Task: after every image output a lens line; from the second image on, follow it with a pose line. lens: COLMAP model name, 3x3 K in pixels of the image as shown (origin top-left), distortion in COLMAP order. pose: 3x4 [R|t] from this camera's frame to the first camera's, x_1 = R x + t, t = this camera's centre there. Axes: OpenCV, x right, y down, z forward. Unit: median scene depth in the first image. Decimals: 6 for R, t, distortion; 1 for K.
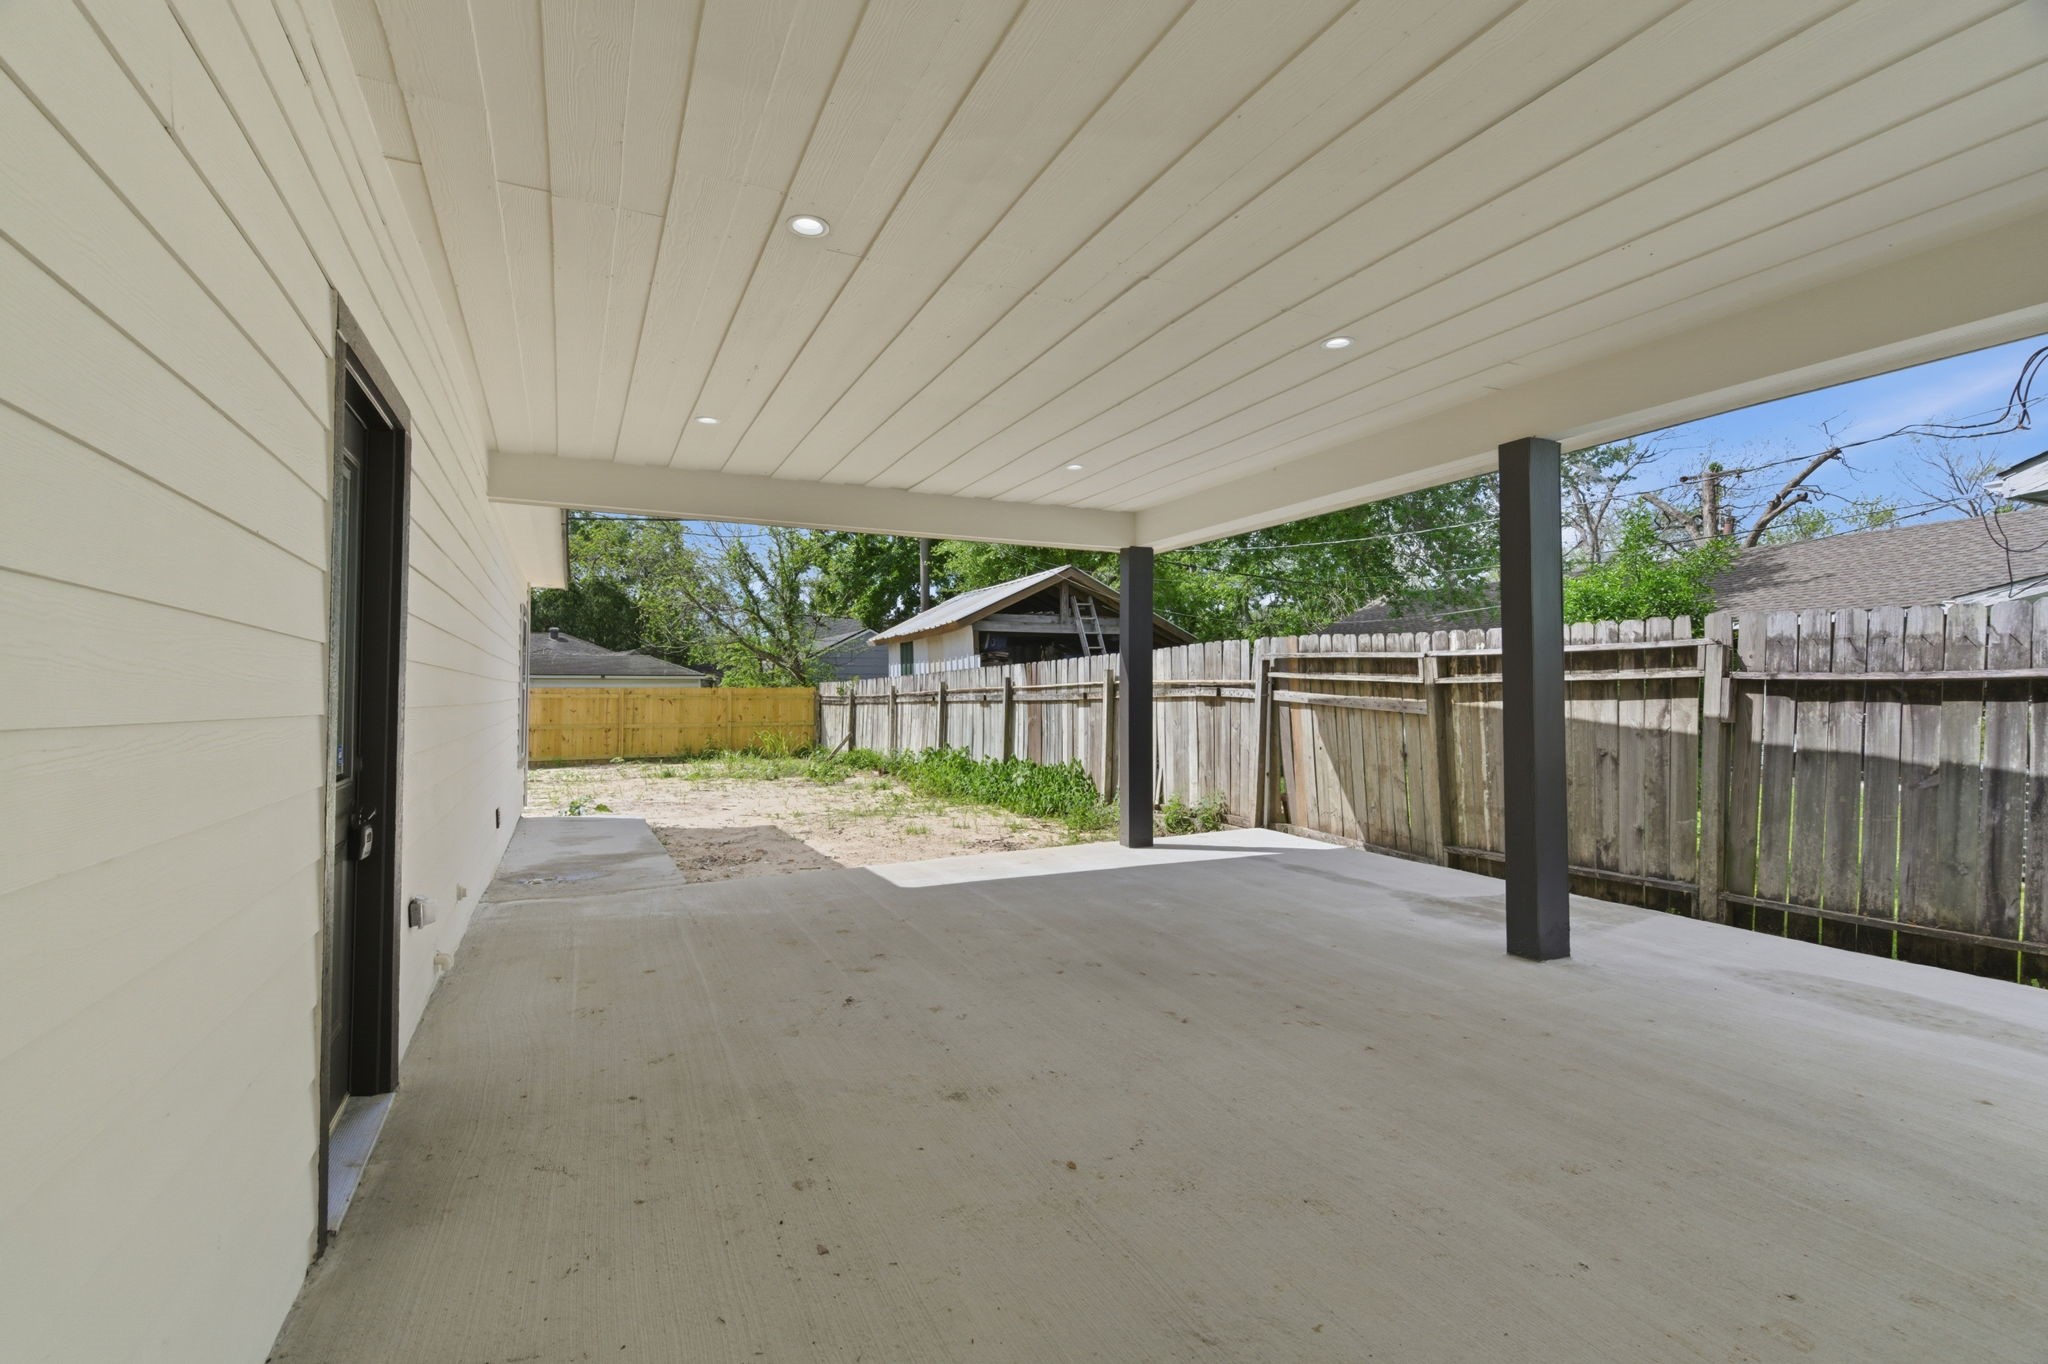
lens RADIAL K [[932.2, 0, 1015.8], [0, 932.2, 674.1], [0, 0, 1]] dist [0.007491, -0.004916]
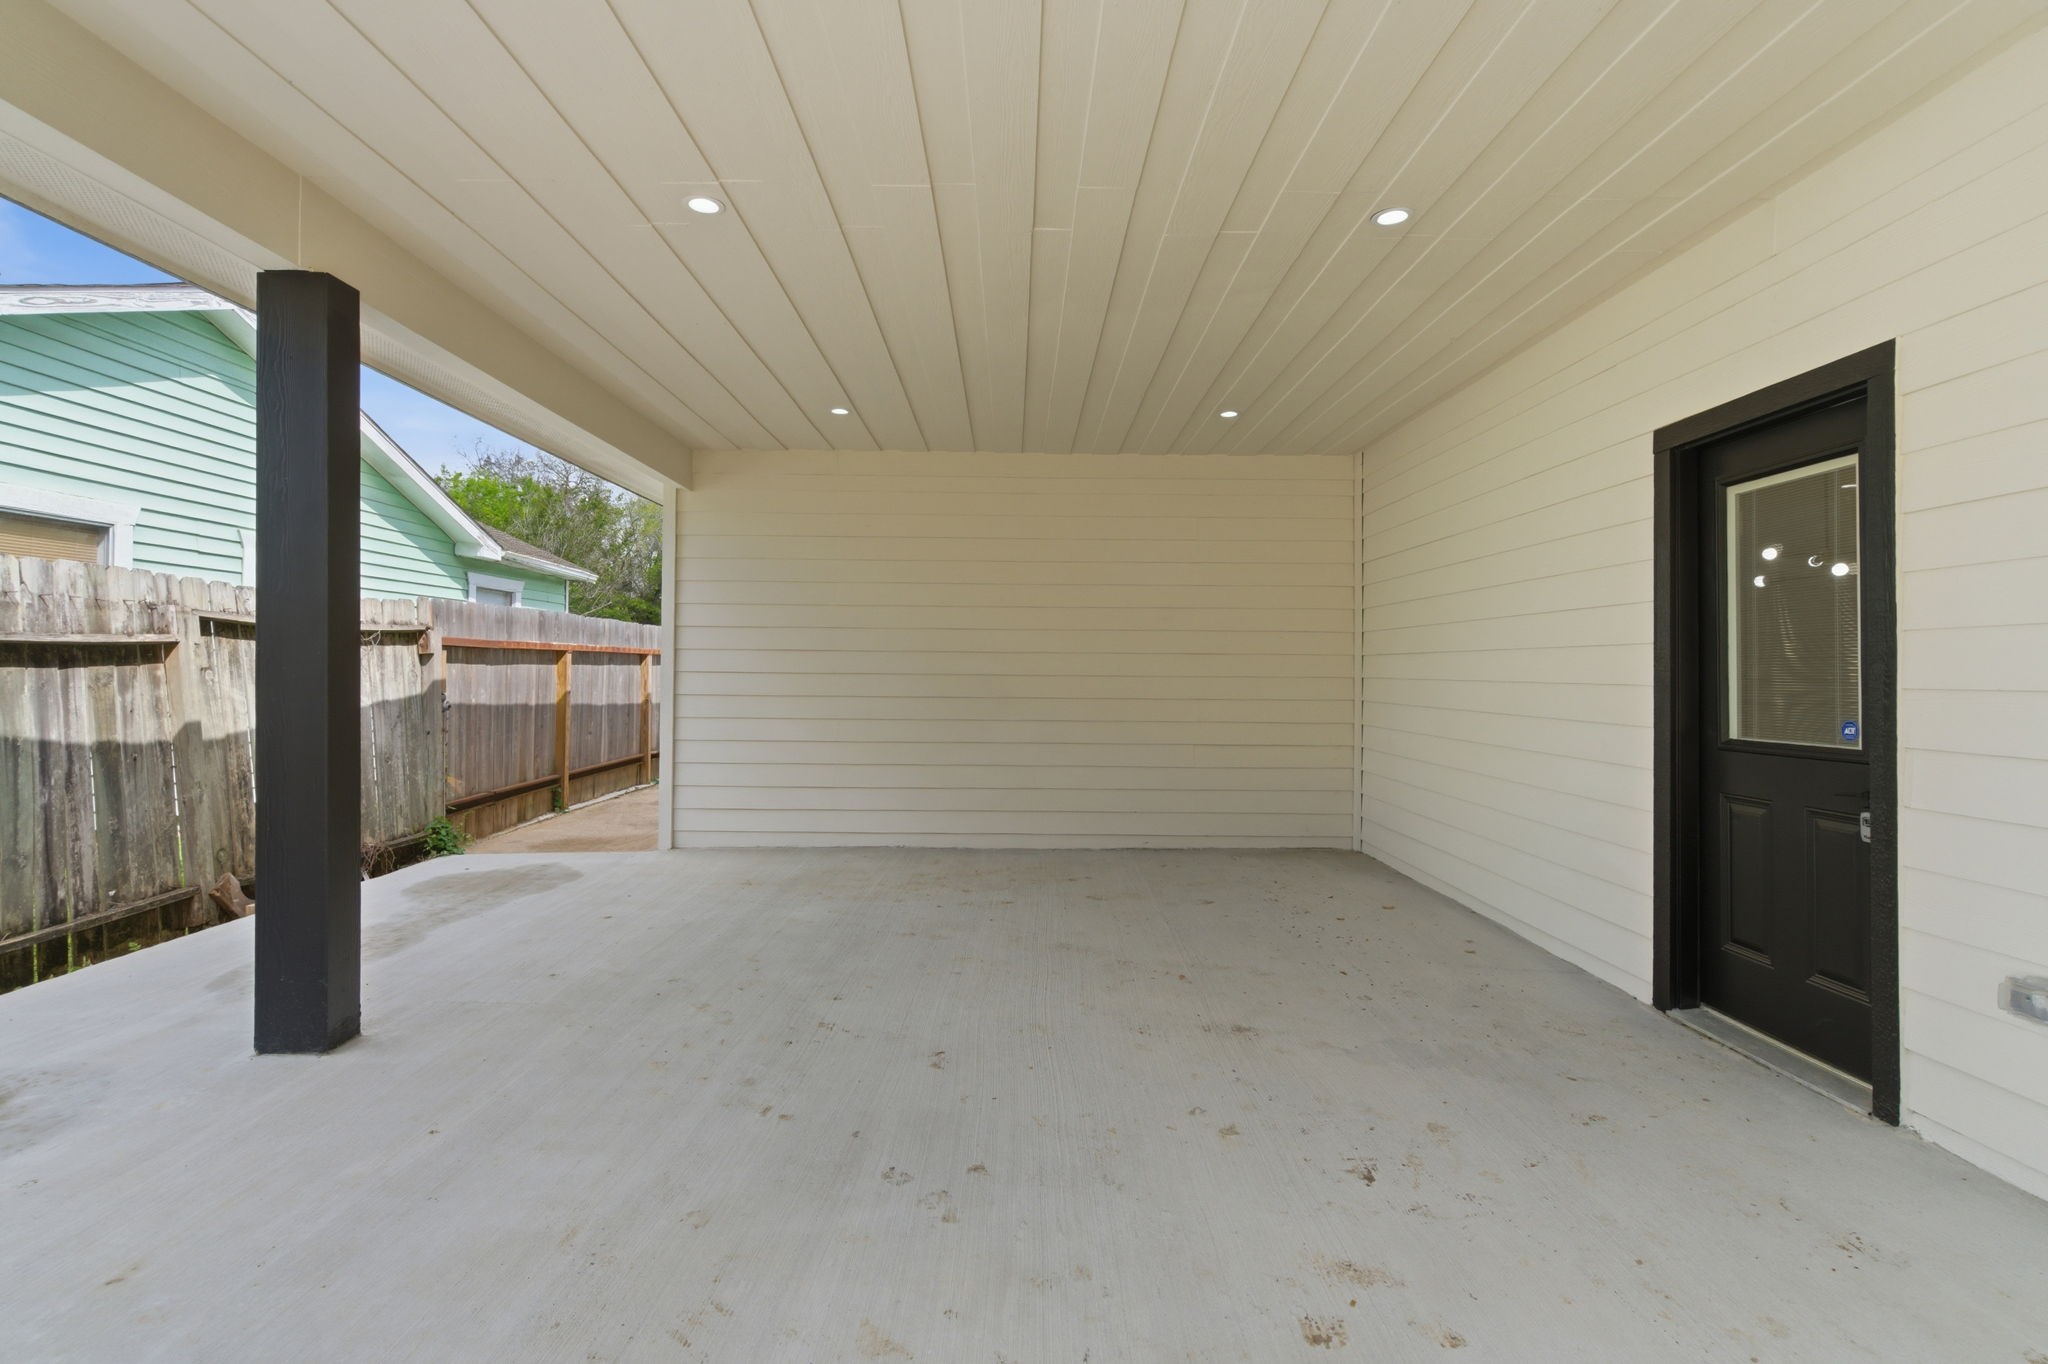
lens RADIAL K [[932.2, 0, 1015.8], [0, 932.2, 674.1], [0, 0, 1]] dist [0.007491, -0.004916]
pose [[-0.902667, -0.008146, 0.430263, -0.208766], [-0.018208, 0.999648, -0.019272, 0.037531], [-0.429955, -0.025230, -0.902498, 1.499328]]
